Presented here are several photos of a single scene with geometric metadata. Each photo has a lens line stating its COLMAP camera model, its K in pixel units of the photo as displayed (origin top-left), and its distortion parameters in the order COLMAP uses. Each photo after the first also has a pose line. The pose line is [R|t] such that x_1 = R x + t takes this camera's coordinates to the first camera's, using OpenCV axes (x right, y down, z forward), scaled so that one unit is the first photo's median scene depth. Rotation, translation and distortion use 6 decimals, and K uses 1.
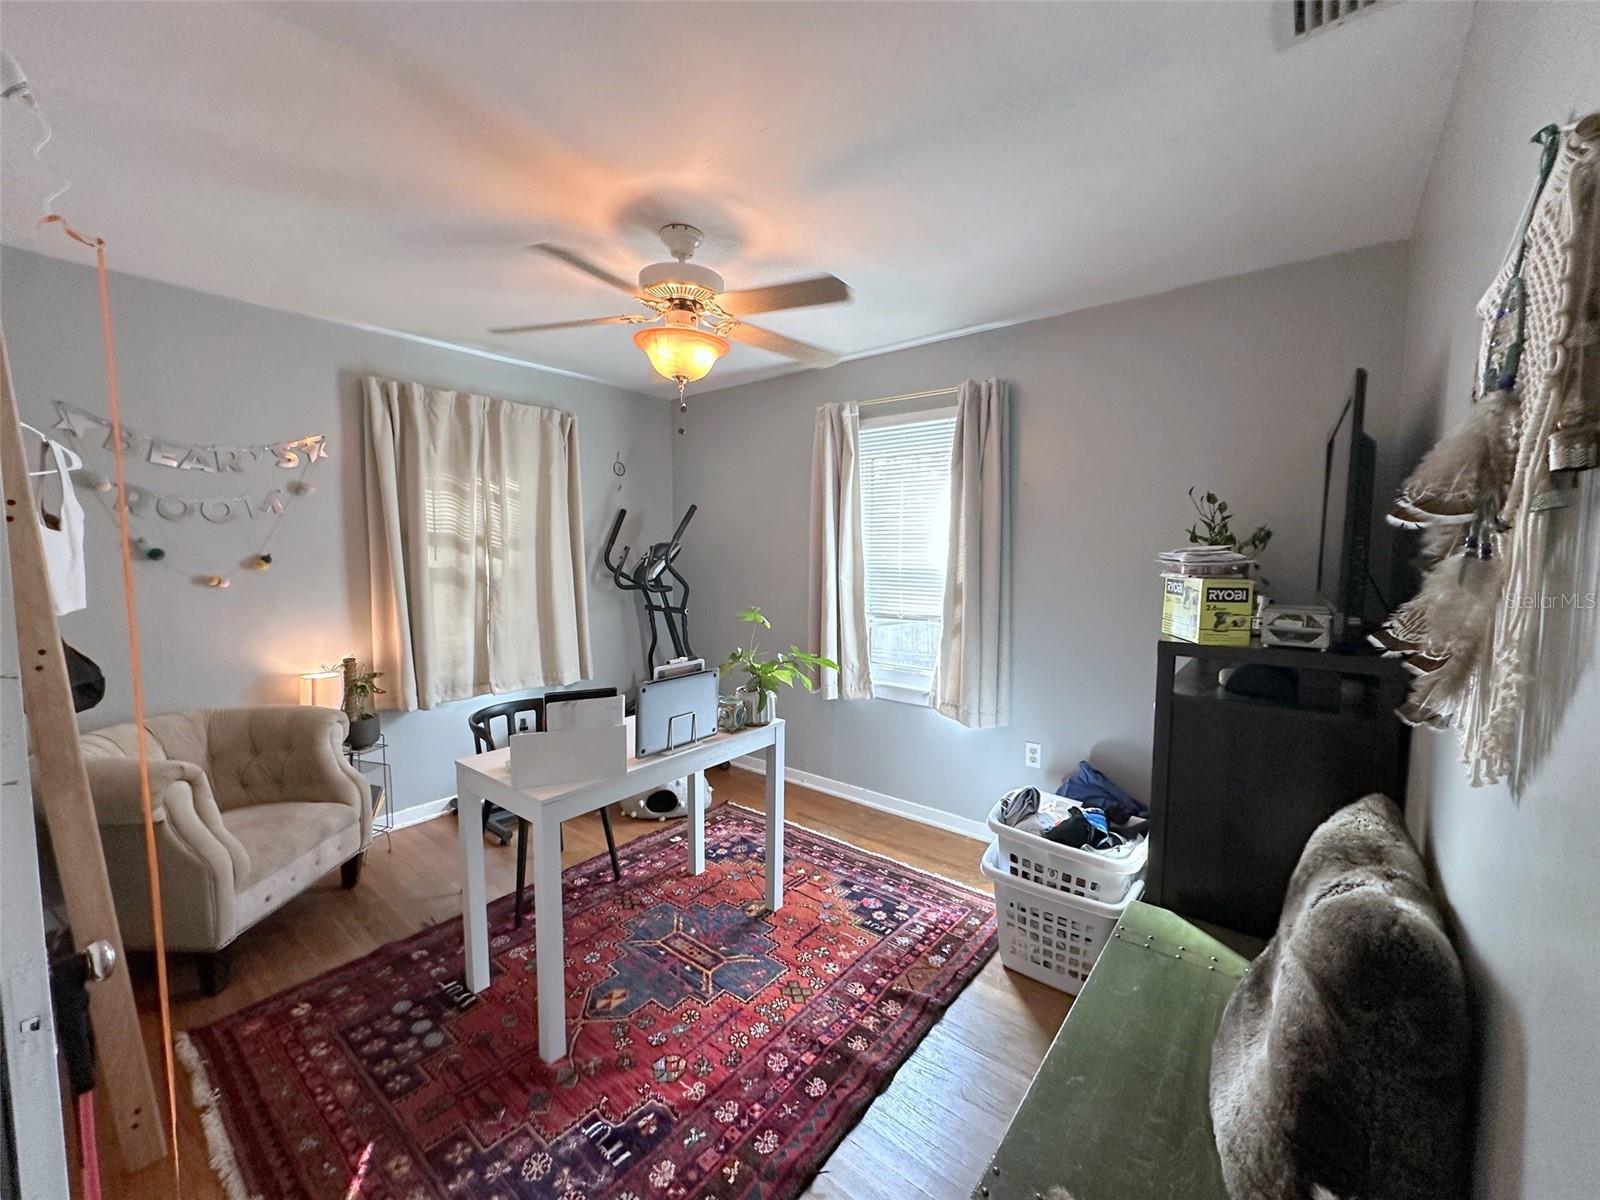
lens RADIAL K [[641.5, 0, 801.7], [0, 641.5, 596.9], [0, 0, 1]] dist [0.009502, 0.000308]
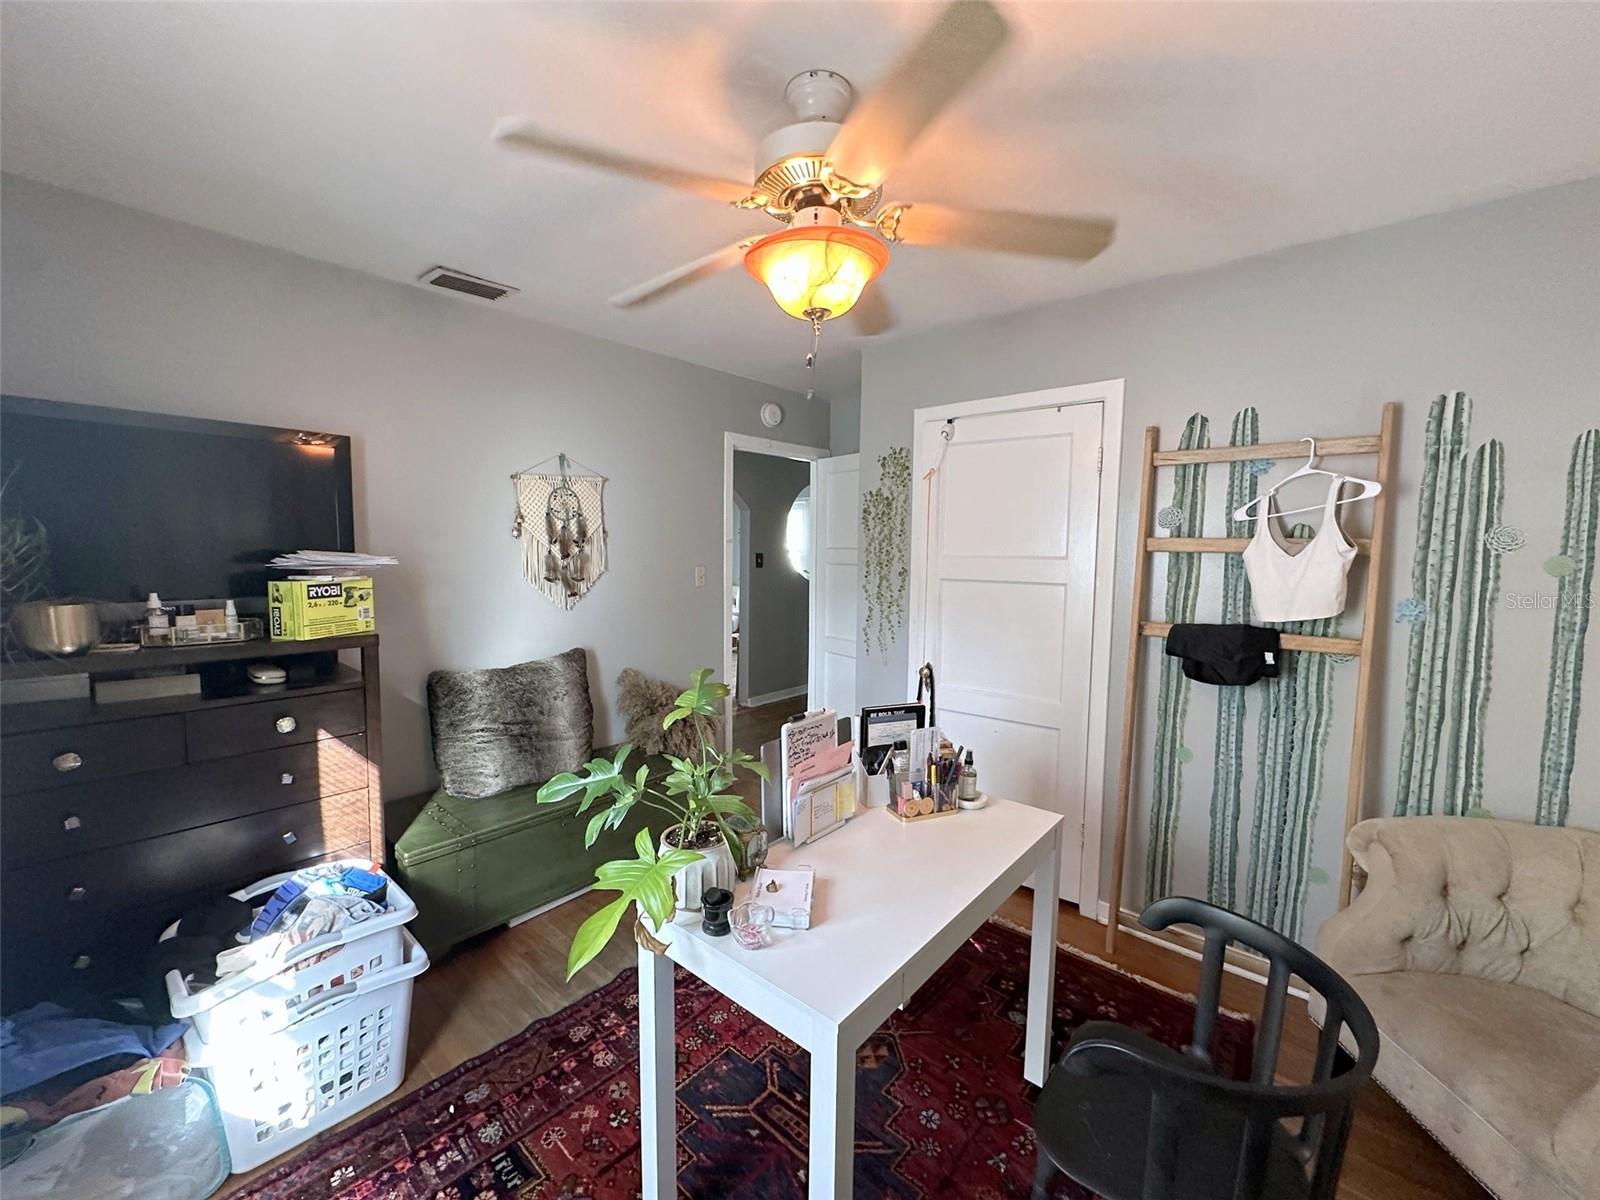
lens RADIAL K [[641.5, 0, 801.3], [0, 641.5, 600.1], [0, 0, 1]] dist [0.009502, 0.000308]
pose [[-0.998843, -0.025591, 0.040714, -0.207536], [-0.018678, 0.986626, 0.161925, -0.161355], [-0.044313, 0.160977, -0.985963, 1.770750]]
